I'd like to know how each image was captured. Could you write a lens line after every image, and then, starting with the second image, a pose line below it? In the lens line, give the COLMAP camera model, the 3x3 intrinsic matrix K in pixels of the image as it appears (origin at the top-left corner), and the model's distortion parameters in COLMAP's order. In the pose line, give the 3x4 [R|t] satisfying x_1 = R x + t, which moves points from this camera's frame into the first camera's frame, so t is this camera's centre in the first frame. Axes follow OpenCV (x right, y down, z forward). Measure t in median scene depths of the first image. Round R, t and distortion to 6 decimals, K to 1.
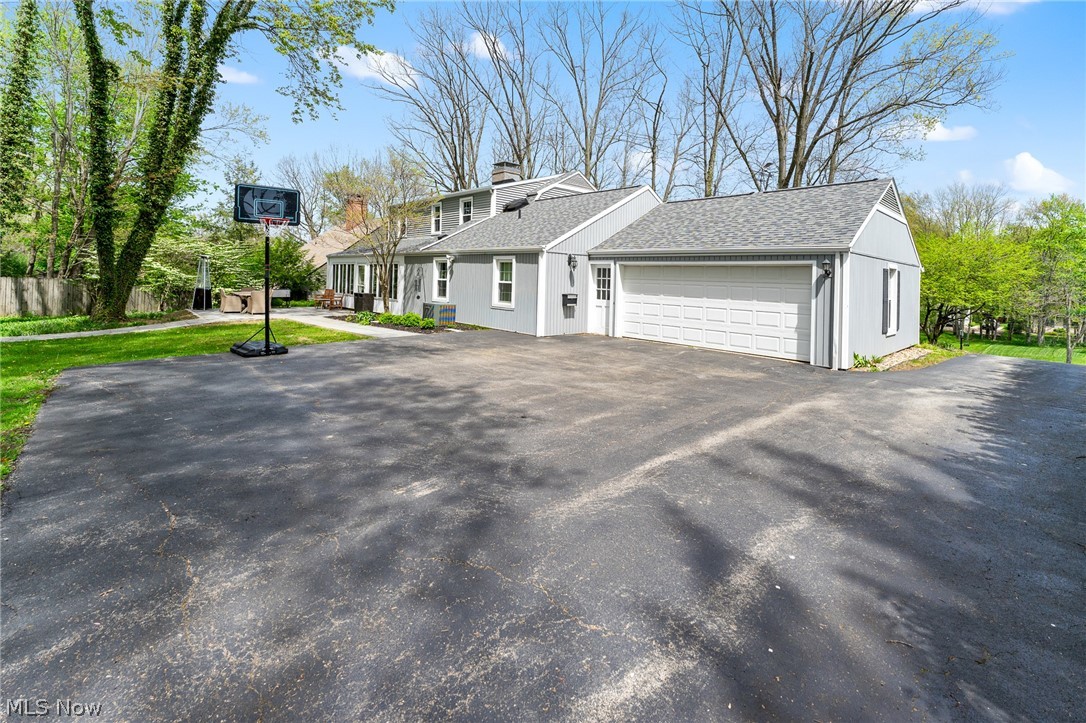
lens RADIAL K [[480.5, 0, 547.8], [0, 480.5, 276.8], [0, 0, 1]] dist [-0.005029, -0.000828]
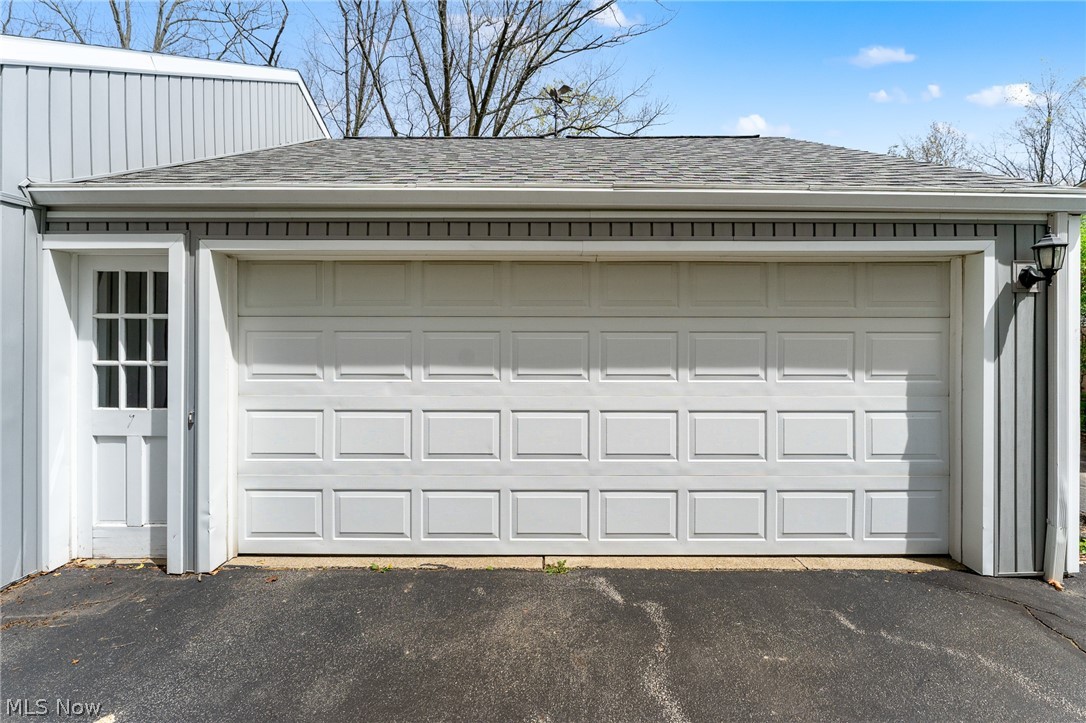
lens RADIAL K [[444.4, 0, 540.5], [0, 444.4, 327.8], [0, 0, 1]] dist [-0.006040, 0.001104]
pose [[0.702488, -0.022502, 0.711339, 0.103348], [0.018514, 0.999740, 0.013342, 0.010139], [-0.711454, 0.003798, 0.702722, 0.716701]]
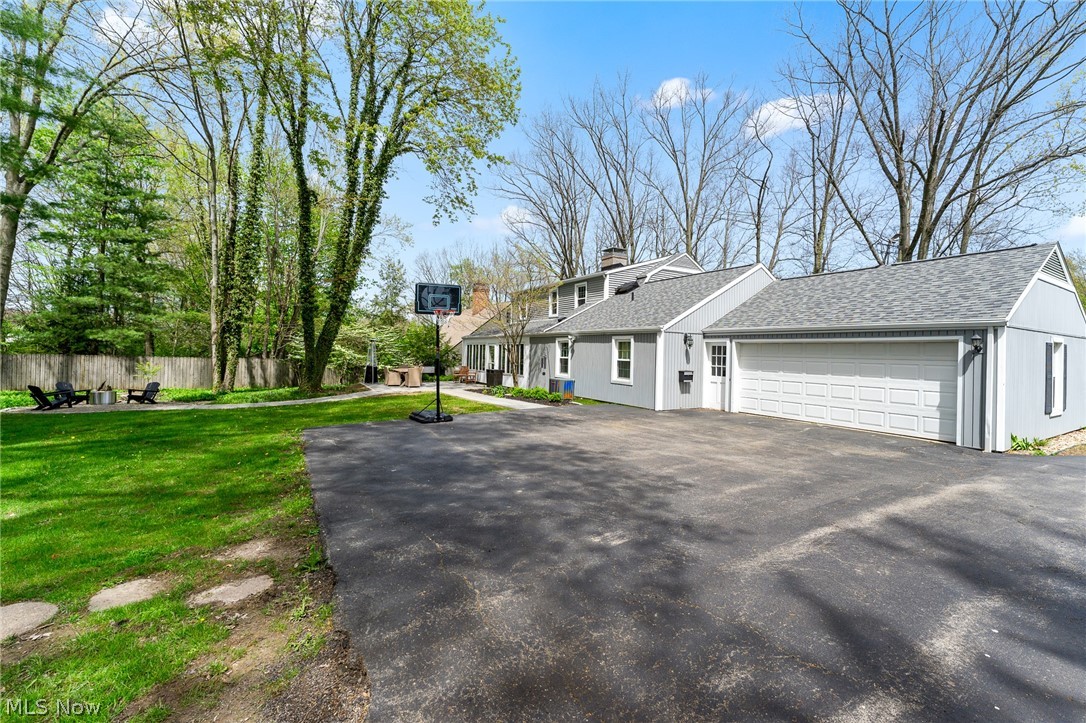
lens RADIAL K [[444.4, 0, 547.6], [0, 444.4, 355.7], [0, 0, 1]] dist [-0.006040, 0.001104]
pose [[0.975847, -0.007892, -0.218313, -0.036956], [0.009114, 0.999948, 0.004594, -0.004522], [0.218265, -0.006473, 0.975868, -0.024024]]
